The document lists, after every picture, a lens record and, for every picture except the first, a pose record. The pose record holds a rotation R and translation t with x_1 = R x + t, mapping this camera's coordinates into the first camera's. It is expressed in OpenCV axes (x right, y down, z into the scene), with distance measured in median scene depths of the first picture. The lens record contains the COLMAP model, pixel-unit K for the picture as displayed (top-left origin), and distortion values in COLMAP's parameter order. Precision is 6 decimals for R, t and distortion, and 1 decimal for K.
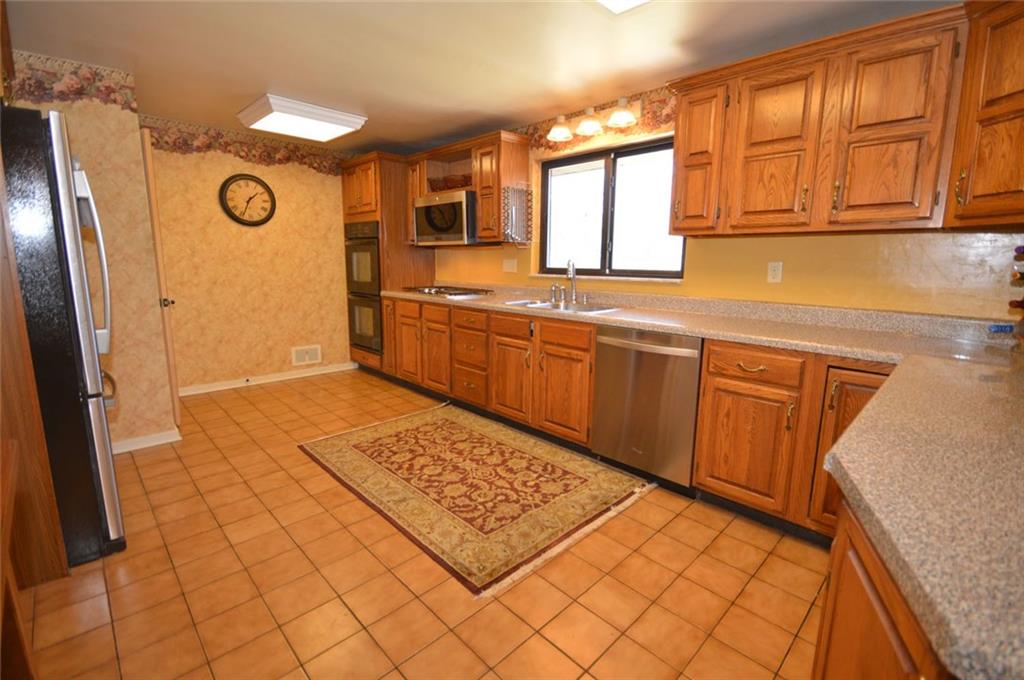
lens RADIAL K [[457.6, 0, 515.5], [0, 457.6, 338.1], [0, 0, 1]] dist [-0.012140, -0.000775]
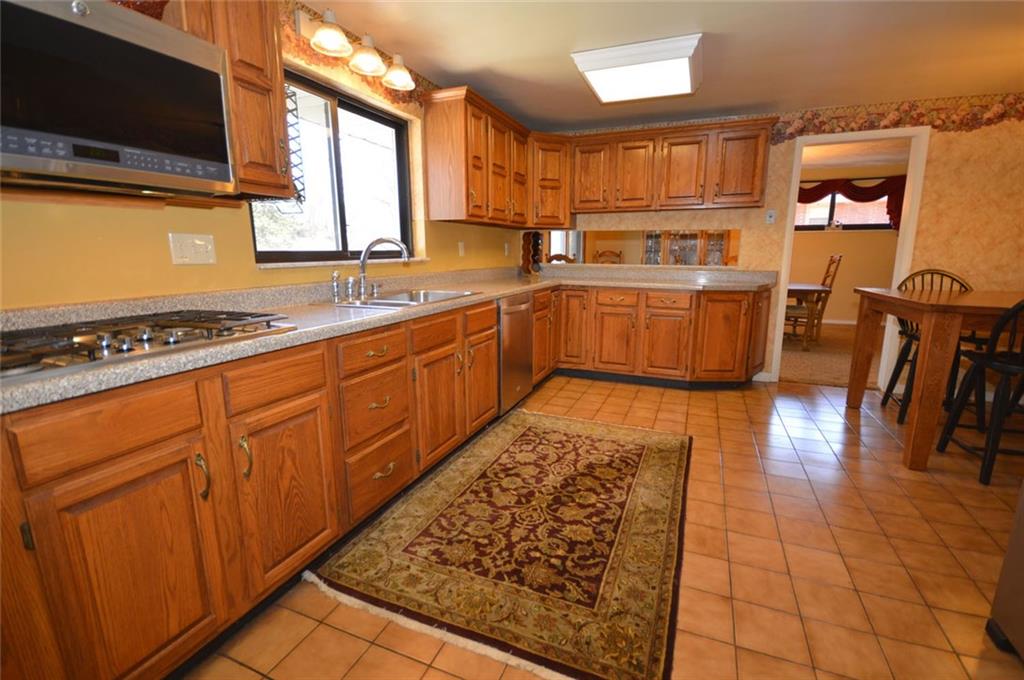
lens RADIAL K [[457.6, 0, 514.2], [0, 457.6, 339.8], [0, 0, 1]] dist [-0.012140, -0.000775]
pose [[-0.398969, -0.186154, 0.897870, -0.793199], [0.151015, 0.952467, 0.264578, -0.210043], [-0.904443, 0.241151, -0.351893, 1.304683]]
